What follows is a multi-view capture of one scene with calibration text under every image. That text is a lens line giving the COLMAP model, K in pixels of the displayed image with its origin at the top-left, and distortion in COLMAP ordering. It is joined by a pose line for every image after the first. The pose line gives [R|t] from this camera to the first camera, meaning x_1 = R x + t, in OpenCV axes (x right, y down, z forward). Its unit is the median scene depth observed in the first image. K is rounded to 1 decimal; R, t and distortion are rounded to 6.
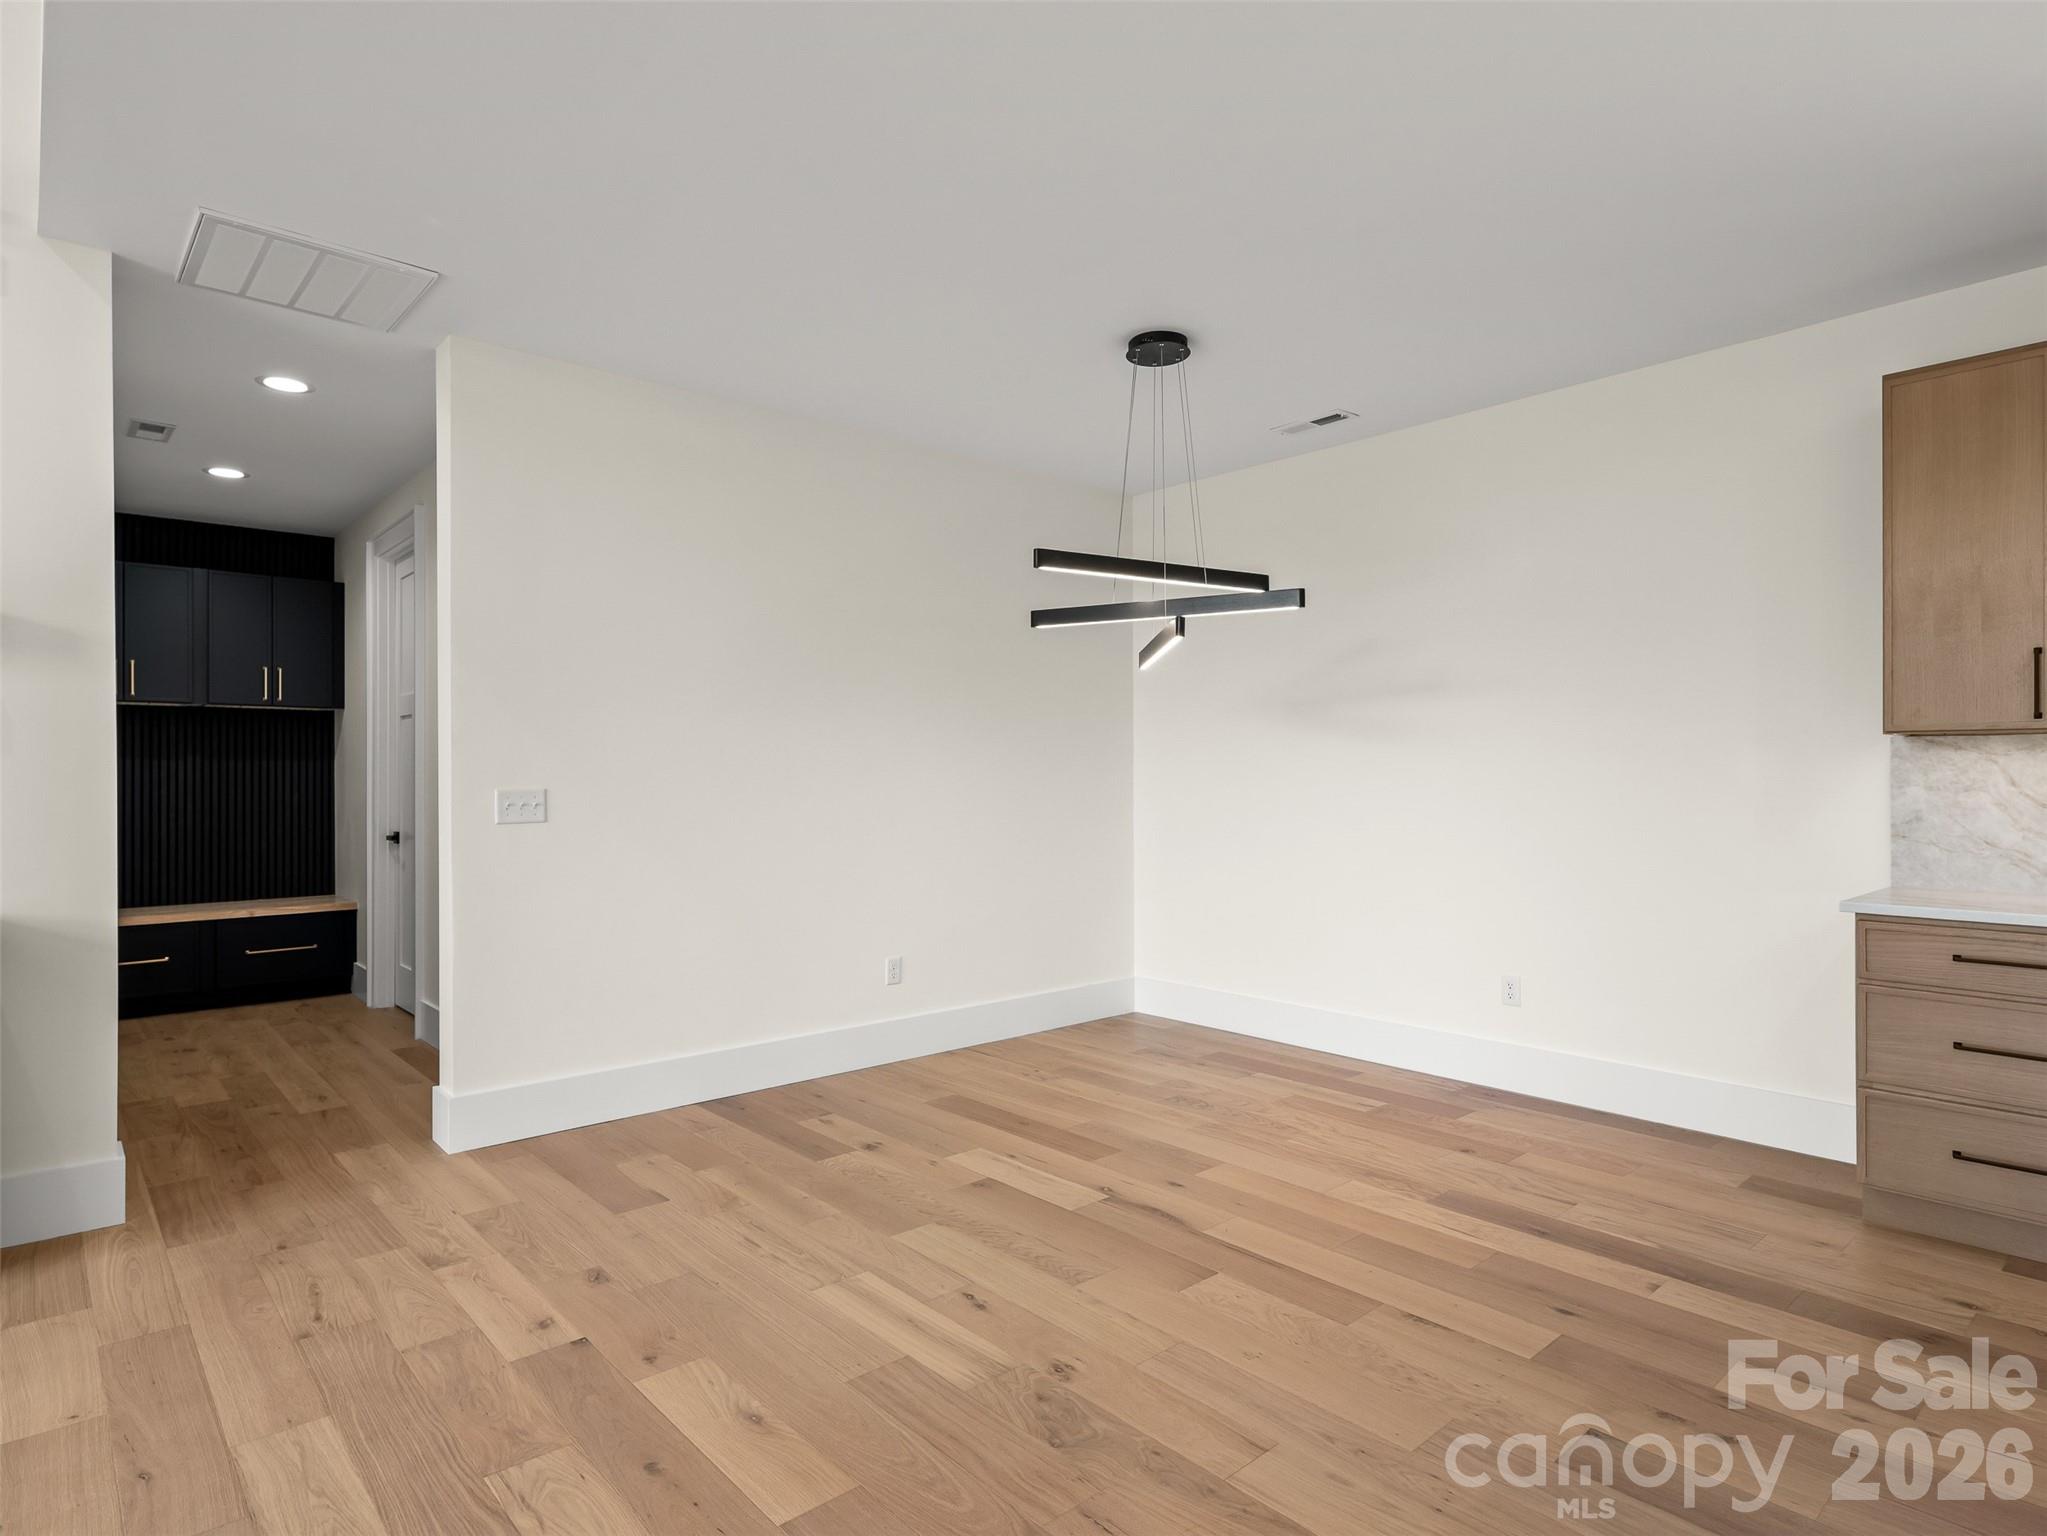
lens RADIAL K [[1123.4, 0, 1012.2], [0, 1123.4, 759.7], [0, 0, 1]] dist [0.004887, -0.002296]
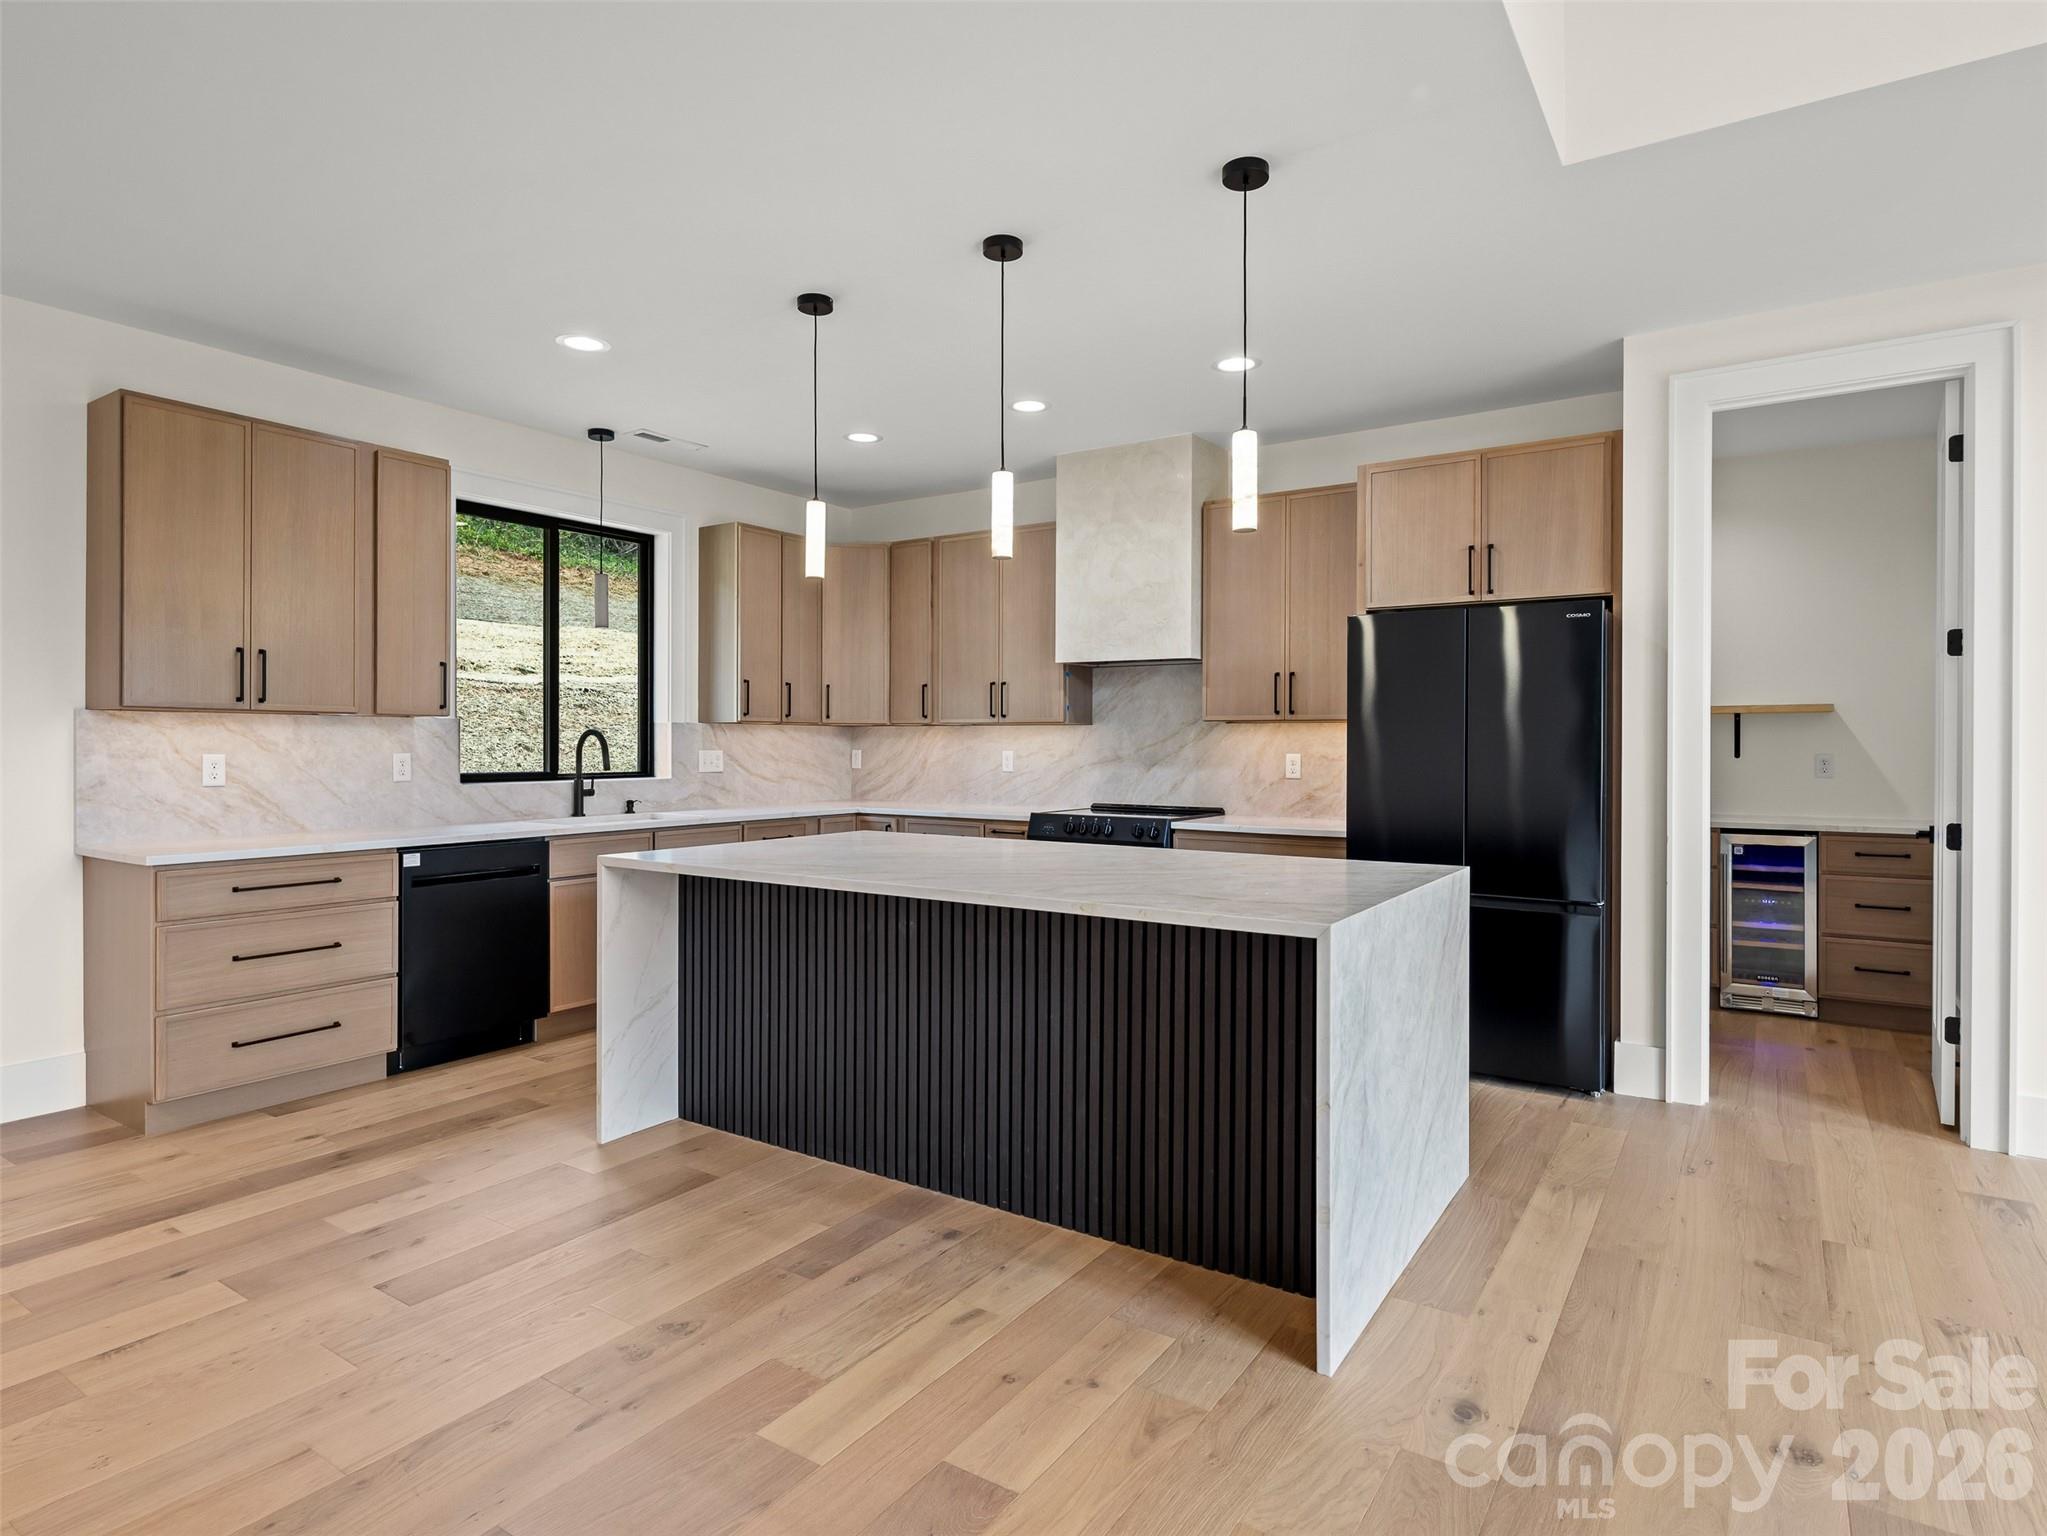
lens RADIAL K [[1123.4, 0, 1012.2], [0, 1123.4, 759.7], [0, 0, 1]] dist [0.004887, -0.002296]
pose [[-0.244762, -0.012456, 0.969503, -0.562437], [-0.016061, 0.999832, 0.008791, 0.005155], [-0.969450, -0.013419, -0.244921, 0.441691]]
